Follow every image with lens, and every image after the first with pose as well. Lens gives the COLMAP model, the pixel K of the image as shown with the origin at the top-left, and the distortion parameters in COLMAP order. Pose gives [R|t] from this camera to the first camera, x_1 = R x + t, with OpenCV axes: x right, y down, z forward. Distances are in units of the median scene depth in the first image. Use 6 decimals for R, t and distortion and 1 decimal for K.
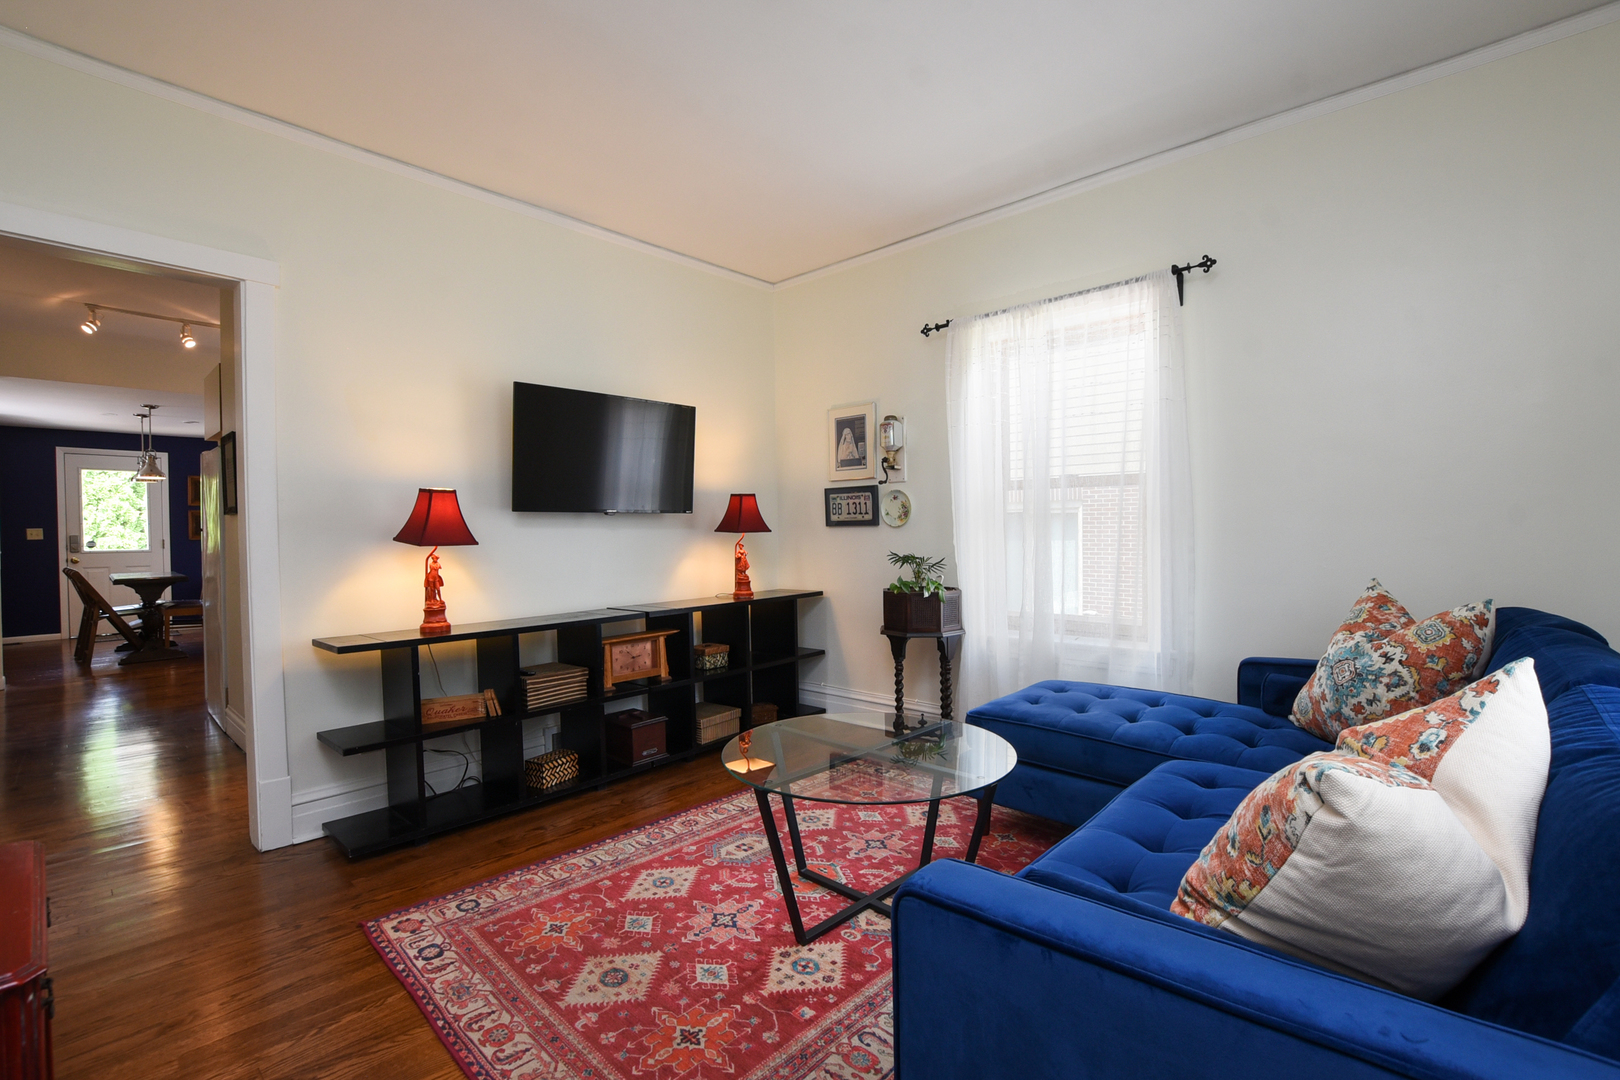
lens RADIAL K [[718.5, 0, 811.5], [0, 718.5, 549.5], [0, 0, 1]] dist [-0.036780, 0.007507]
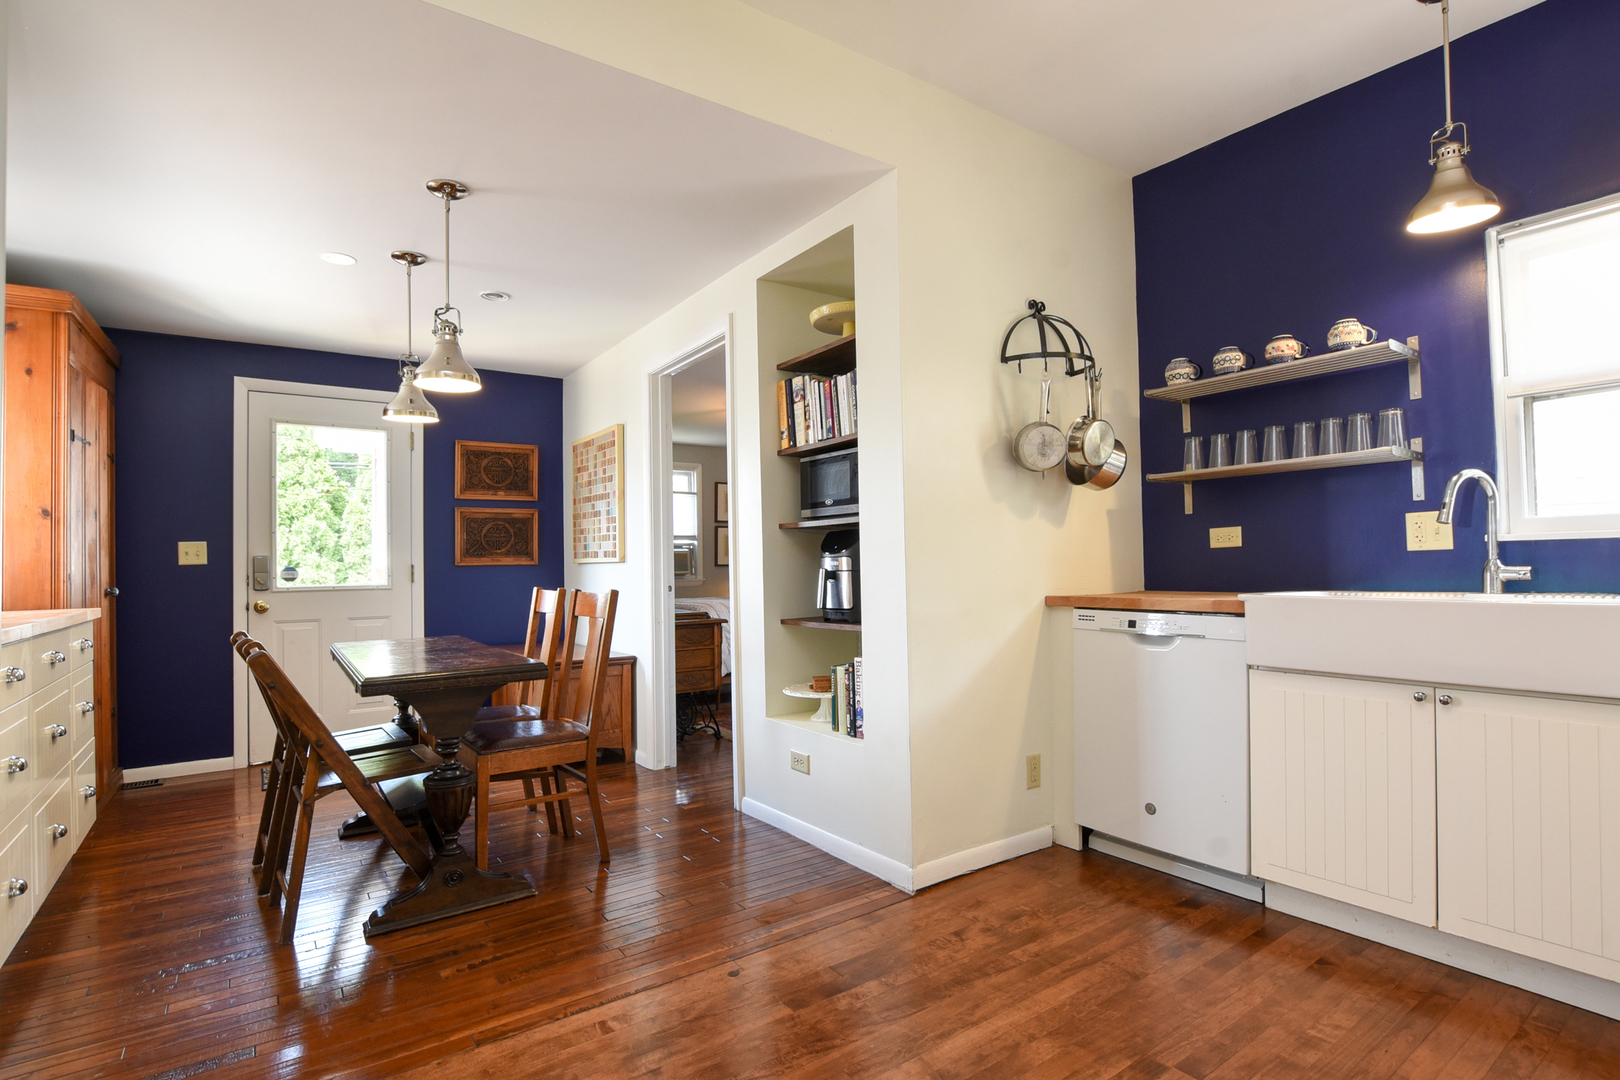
lens RADIAL K [[810.3, 0, 814.8], [0, 810.3, 546.8], [0, 0, 1]] dist [-0.025029, 0.003028]
pose [[0.977533, -0.014412, -0.210290, -0.455743], [0.005028, 0.998970, -0.045092, 0.000850], [0.210723, 0.043021, 0.976599, 0.431787]]
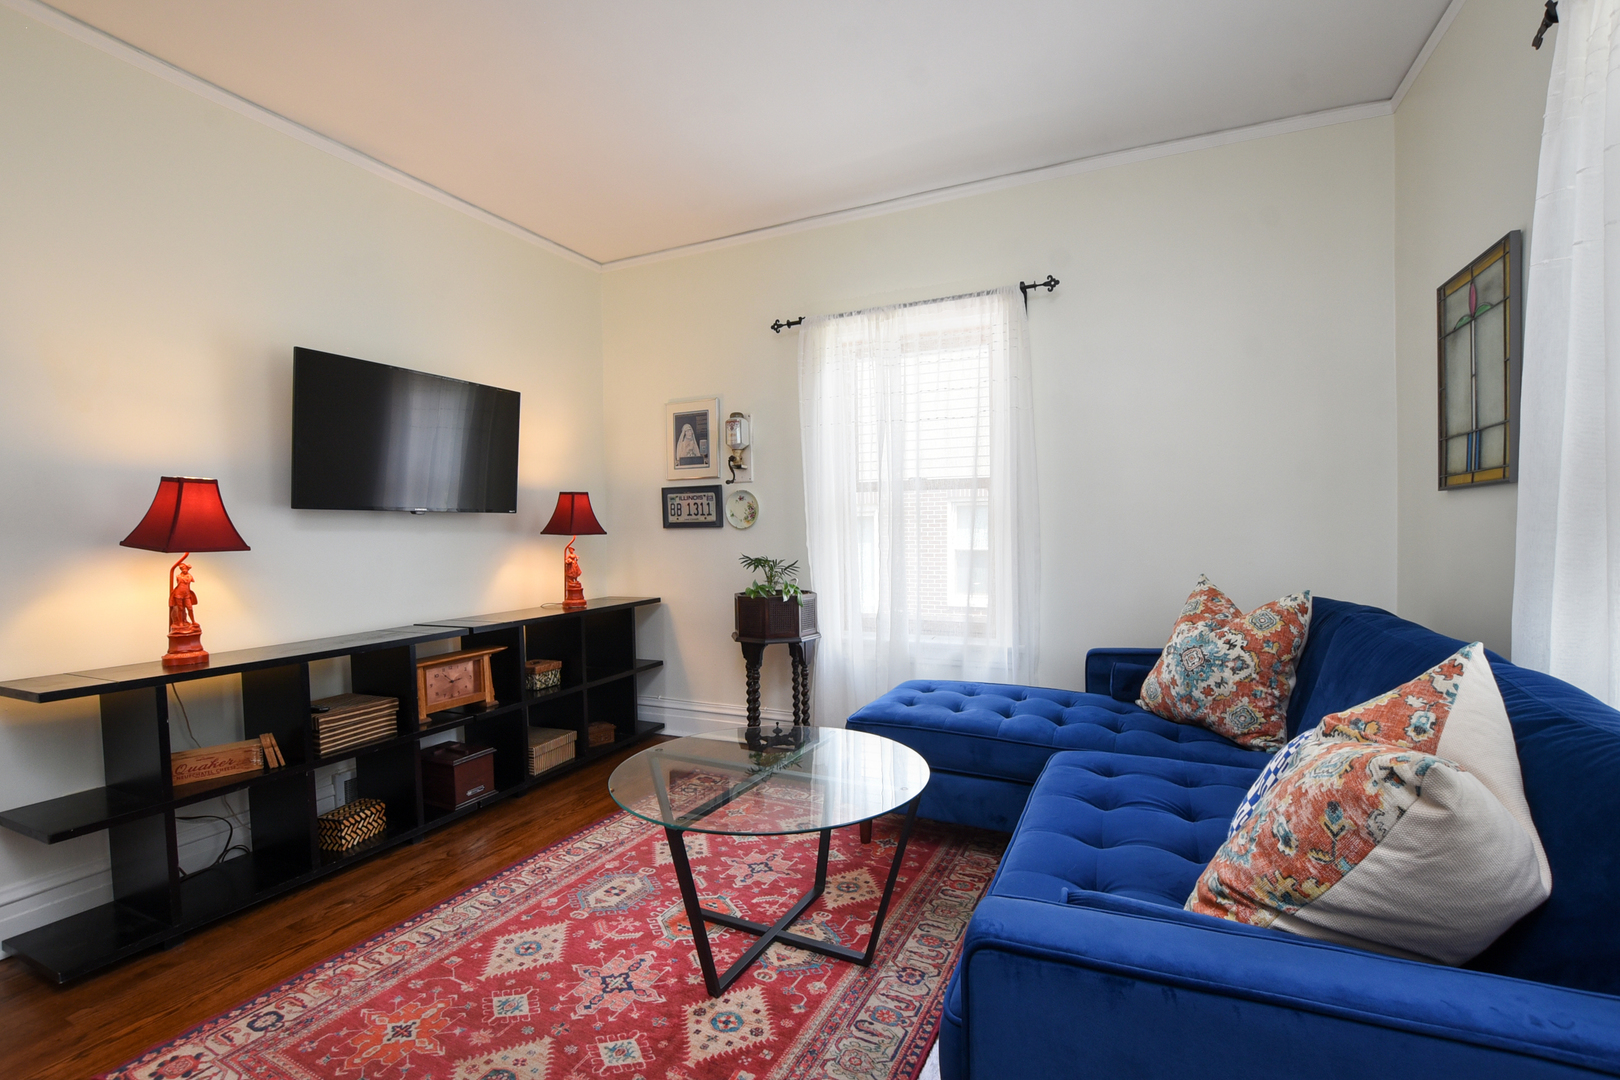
lens RADIAL K [[718.5, 0, 811.3], [0, 718.5, 548.0], [0, 0, 1]] dist [-0.036780, 0.007507]
pose [[0.955153, -0.006696, 0.296036, -0.119661], [0.008594, 0.999950, -0.005112, -0.000224], [-0.295987, 0.007427, 0.955163, 0.085851]]
